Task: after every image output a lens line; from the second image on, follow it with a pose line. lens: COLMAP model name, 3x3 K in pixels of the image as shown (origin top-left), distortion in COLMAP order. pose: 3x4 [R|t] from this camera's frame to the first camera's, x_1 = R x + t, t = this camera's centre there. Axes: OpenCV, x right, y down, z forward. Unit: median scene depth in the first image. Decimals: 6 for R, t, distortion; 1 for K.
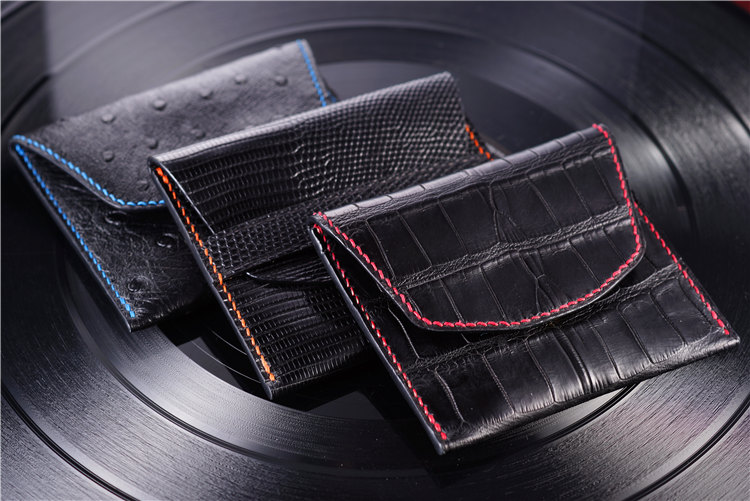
lens RADIAL K [[3280.9, 0, 375.9], [0, 3280.9, 250.7], [0, 0, 1]] dist [0.137171, 0.000000]
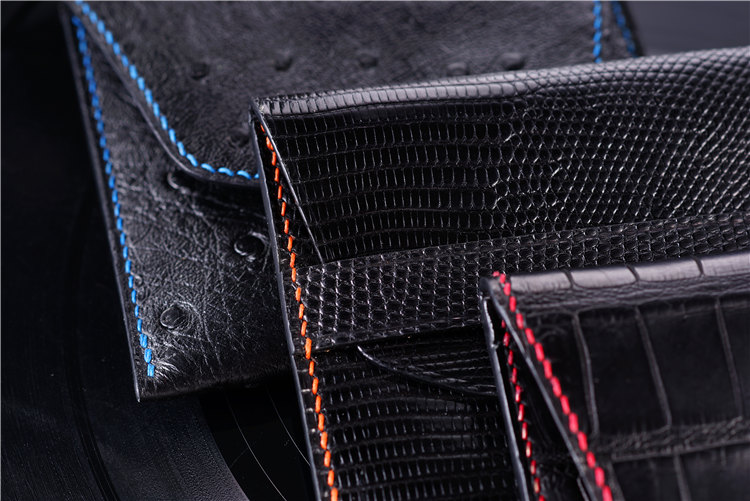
lens RADIAL K [[3280.9, 0, 373.3], [0, 3280.9, 250.2], [0, 0, 1]] dist [0.137171, 0.000000]
pose [[0.955163, 0.232342, -0.183523, 0.061617], [-0.198838, 0.962636, 0.183834, -0.111214], [0.219379, -0.139100, 0.965673, 0.447792]]
